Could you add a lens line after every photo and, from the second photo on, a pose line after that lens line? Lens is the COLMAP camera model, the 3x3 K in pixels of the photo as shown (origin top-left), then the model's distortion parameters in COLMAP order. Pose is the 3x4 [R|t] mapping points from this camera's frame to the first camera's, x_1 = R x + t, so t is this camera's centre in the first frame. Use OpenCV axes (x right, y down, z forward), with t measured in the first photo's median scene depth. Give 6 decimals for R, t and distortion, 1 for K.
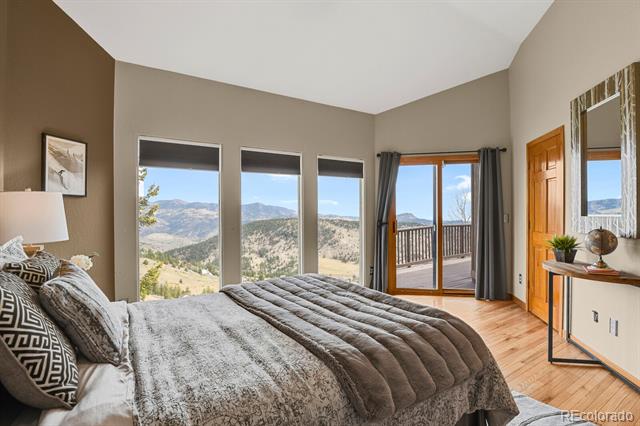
lens RADIAL K [[312.6, 0, 325.7], [0, 312.6, 210.4], [0, 0, 1]] dist [-0.023077, -0.003875]
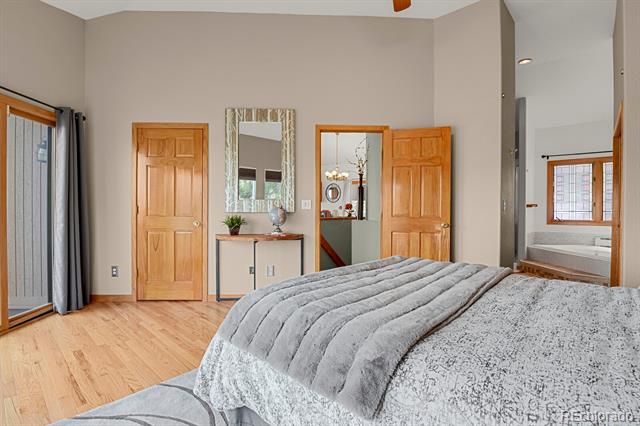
lens RADIAL K [[312.6, 0, 316.0], [0, 312.6, 210.6], [0, 0, 1]] dist [-0.023077, -0.003875]
pose [[-0.235217, -0.001120, 0.971942, -0.206253], [-0.008978, 0.999959, -0.001021, 0.023691], [-0.971901, -0.008967, -0.235217, 0.362287]]
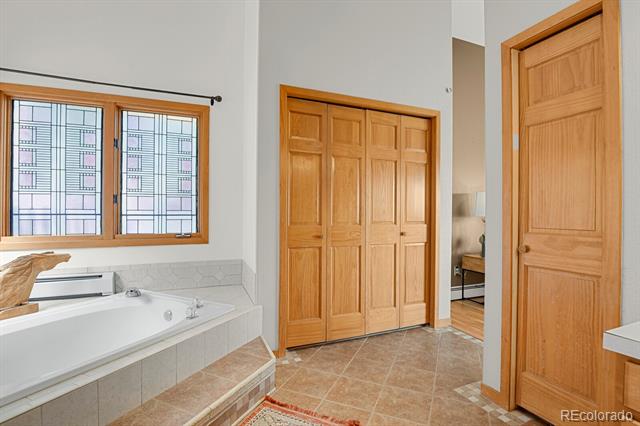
lens RADIAL K [[327.6, 0, 321.1], [0, 327.6, 212.6], [0, 0, 1]] dist [-0.018428, -0.001498]
pose [[-0.977311, -0.002233, 0.211800, -0.174702], [-0.004544, 0.999935, -0.010429, 0.023158], [-0.211763, -0.011155, -0.977257, 0.296356]]
